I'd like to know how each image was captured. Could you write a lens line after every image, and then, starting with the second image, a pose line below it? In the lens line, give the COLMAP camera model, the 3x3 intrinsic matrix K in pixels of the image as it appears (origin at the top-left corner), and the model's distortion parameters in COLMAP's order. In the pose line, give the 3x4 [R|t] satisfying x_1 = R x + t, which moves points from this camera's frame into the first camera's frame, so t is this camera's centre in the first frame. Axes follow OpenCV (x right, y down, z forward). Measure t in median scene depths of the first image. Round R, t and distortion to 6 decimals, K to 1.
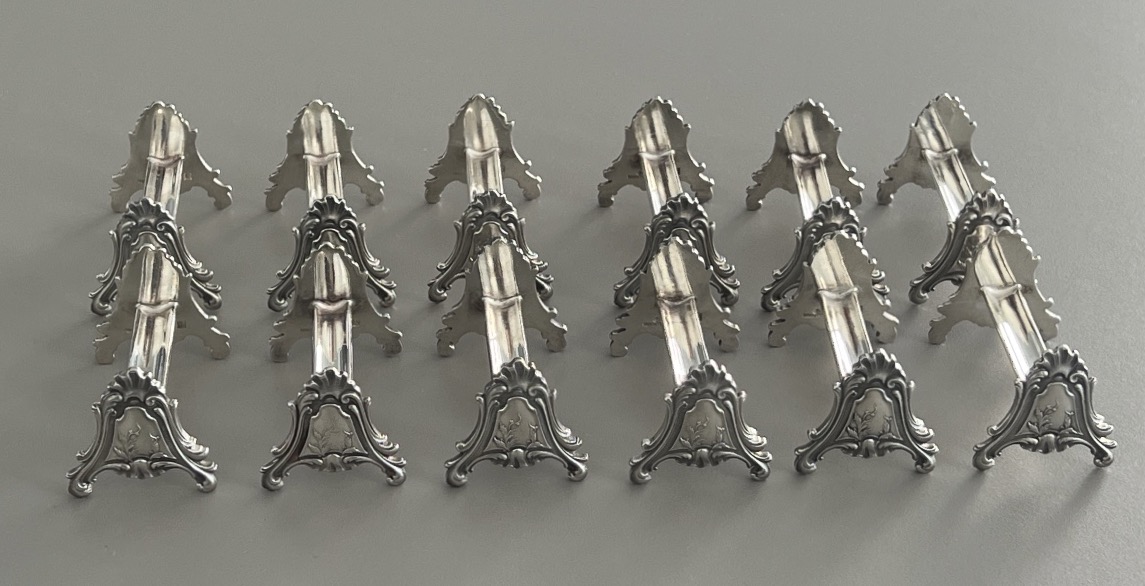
lens RADIAL K [[2120.3, 0, 572.5], [0, 2120.3, 293.0], [0, 0, 1]] dist [0.063521, 0.054190]
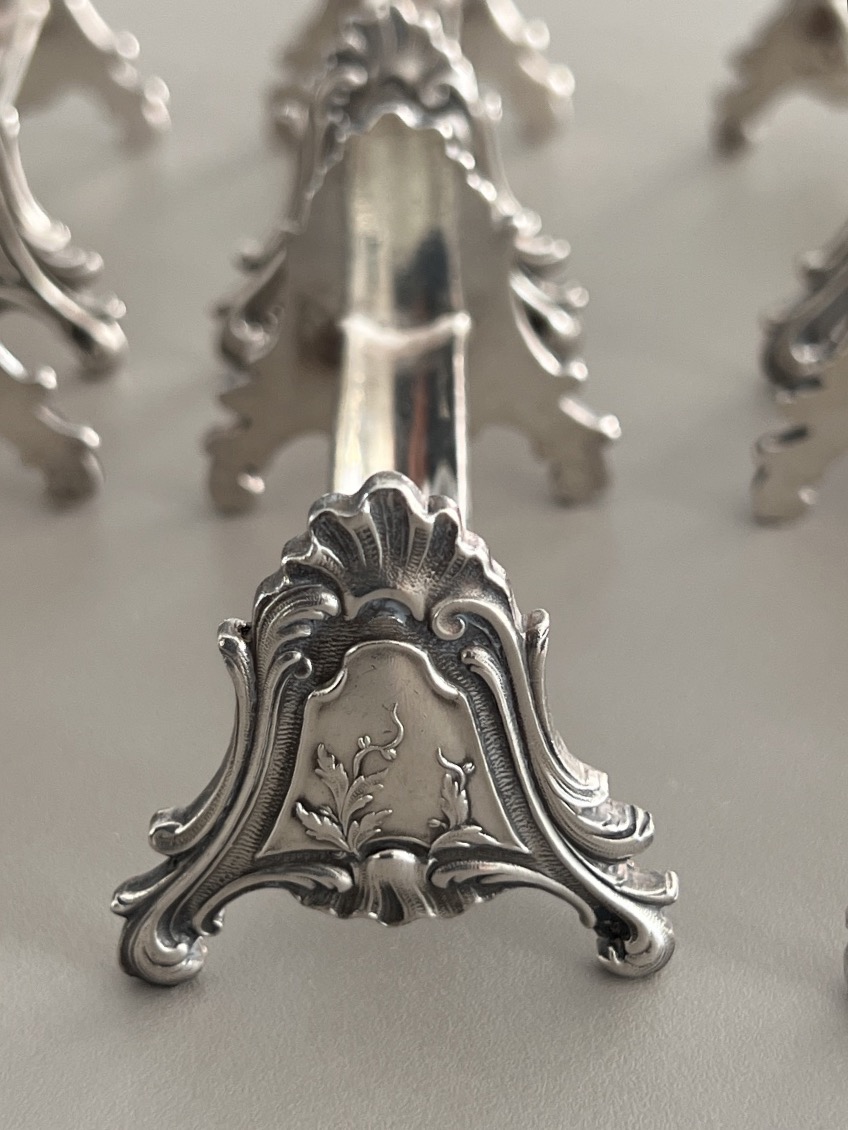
lens RADIAL K [[2212.5, 0, 424.0], [0, 2212.5, 565.0], [0, 0, 1]] dist [0.098109, 0.045370]
pose [[0.994881, 0.023289, -0.098331, 0.002305], [-0.022041, 0.999662, 0.013760, 0.035971], [0.098618, -0.011523, 0.995059, 0.733100]]
